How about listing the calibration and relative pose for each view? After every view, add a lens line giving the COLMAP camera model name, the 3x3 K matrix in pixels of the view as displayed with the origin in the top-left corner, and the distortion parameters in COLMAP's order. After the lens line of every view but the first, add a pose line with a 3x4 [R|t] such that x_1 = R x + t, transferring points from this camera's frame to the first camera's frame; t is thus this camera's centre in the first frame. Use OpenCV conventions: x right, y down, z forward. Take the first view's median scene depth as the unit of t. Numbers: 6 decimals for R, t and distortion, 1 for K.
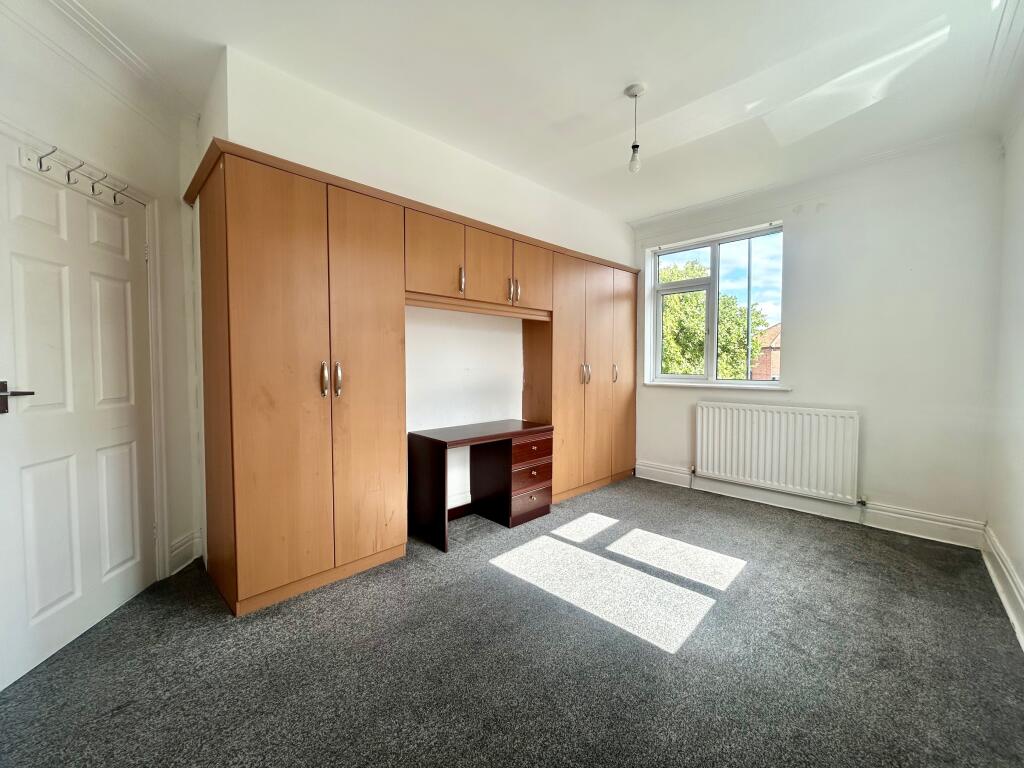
lens RADIAL K [[413.7, 0, 508.6], [0, 413.7, 379.8], [0, 0, 1]] dist [-0.000835, 0.000037]
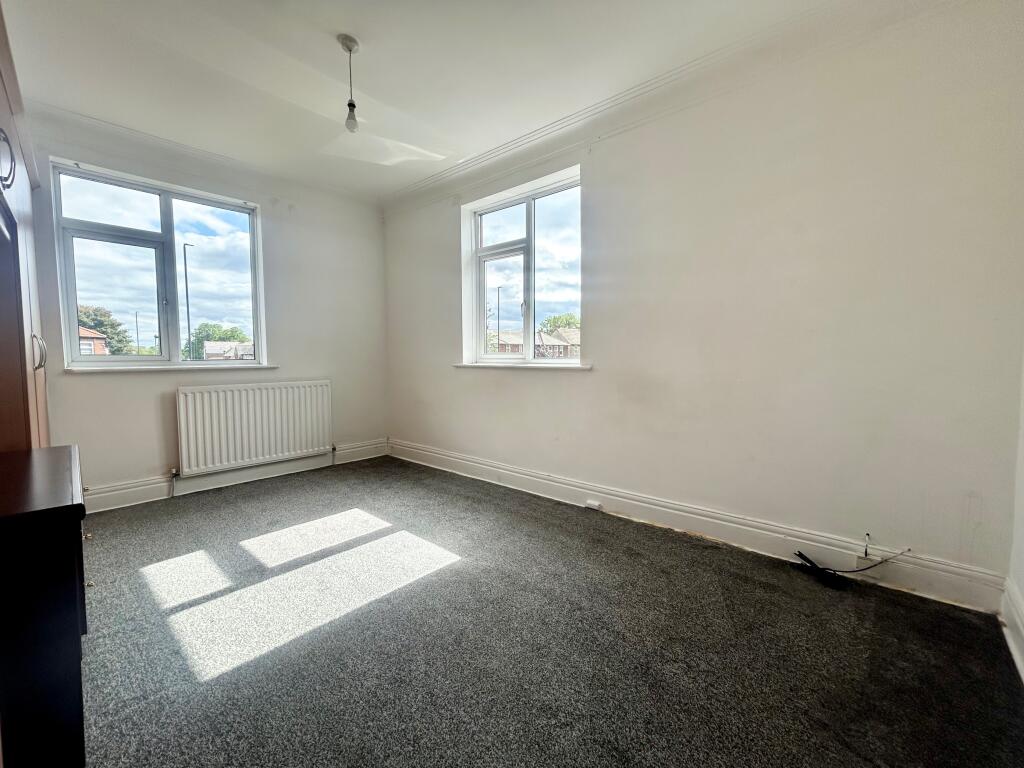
lens RADIAL K [[413.7, 0, 508.6], [0, 413.7, 379.8], [0, 0, 1]] dist [-0.000835, 0.000037]
pose [[-0.044747, -0.061038, 0.997132, -0.530087], [0.038886, 0.997269, 0.062792, 0.016225], [-0.998241, 0.041584, -0.042252, 0.535347]]
